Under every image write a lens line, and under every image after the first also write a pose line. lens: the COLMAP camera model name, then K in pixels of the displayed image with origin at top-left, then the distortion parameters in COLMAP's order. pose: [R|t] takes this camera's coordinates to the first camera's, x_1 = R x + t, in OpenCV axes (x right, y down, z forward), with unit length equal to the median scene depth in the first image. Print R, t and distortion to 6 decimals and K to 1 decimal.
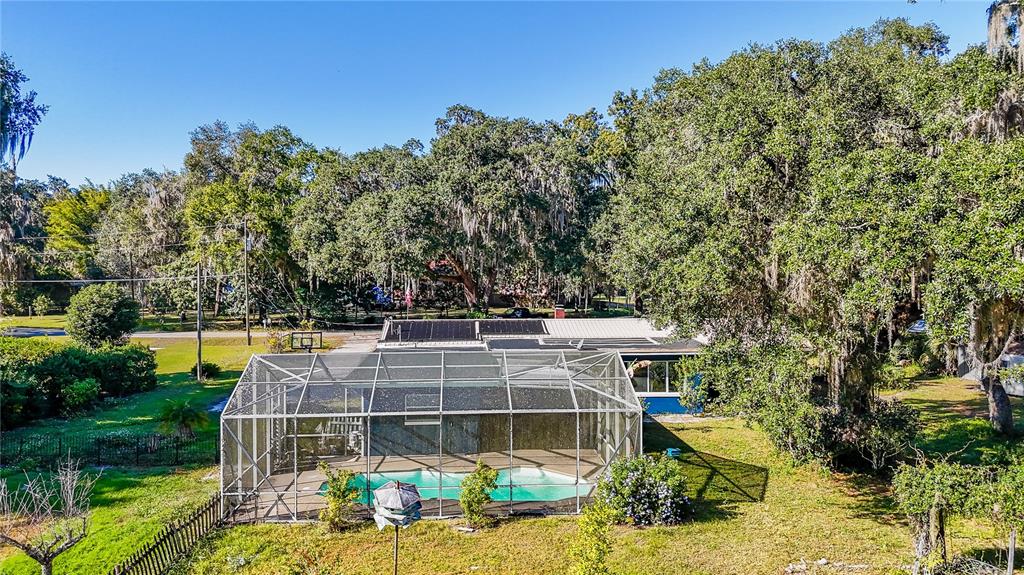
lens RADIAL K [[757.2, 0, 516.0], [0, 757.2, 284.9], [0, 0, 1]] dist [0.070091, -0.068371]
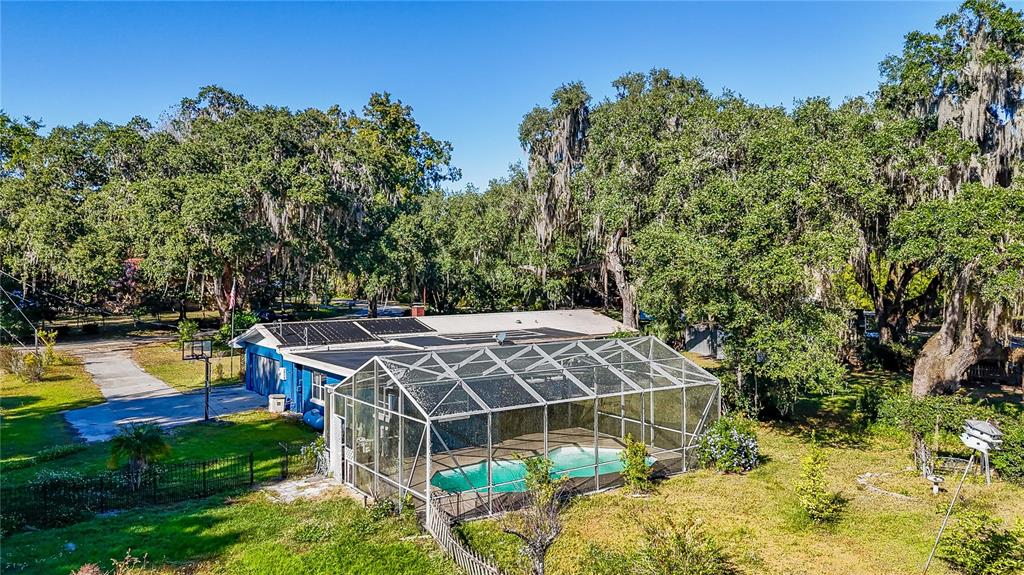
lens RADIAL K [[757.2, 0, 516.0], [0, 757.2, 284.9], [0, 0, 1]] dist [0.070091, -0.068371]
pose [[0.858905, -0.009559, 0.512046, -0.293074], [0.011465, 0.999934, -0.000564, 0.003869], [-0.512007, 0.006354, 0.858958, 0.049549]]
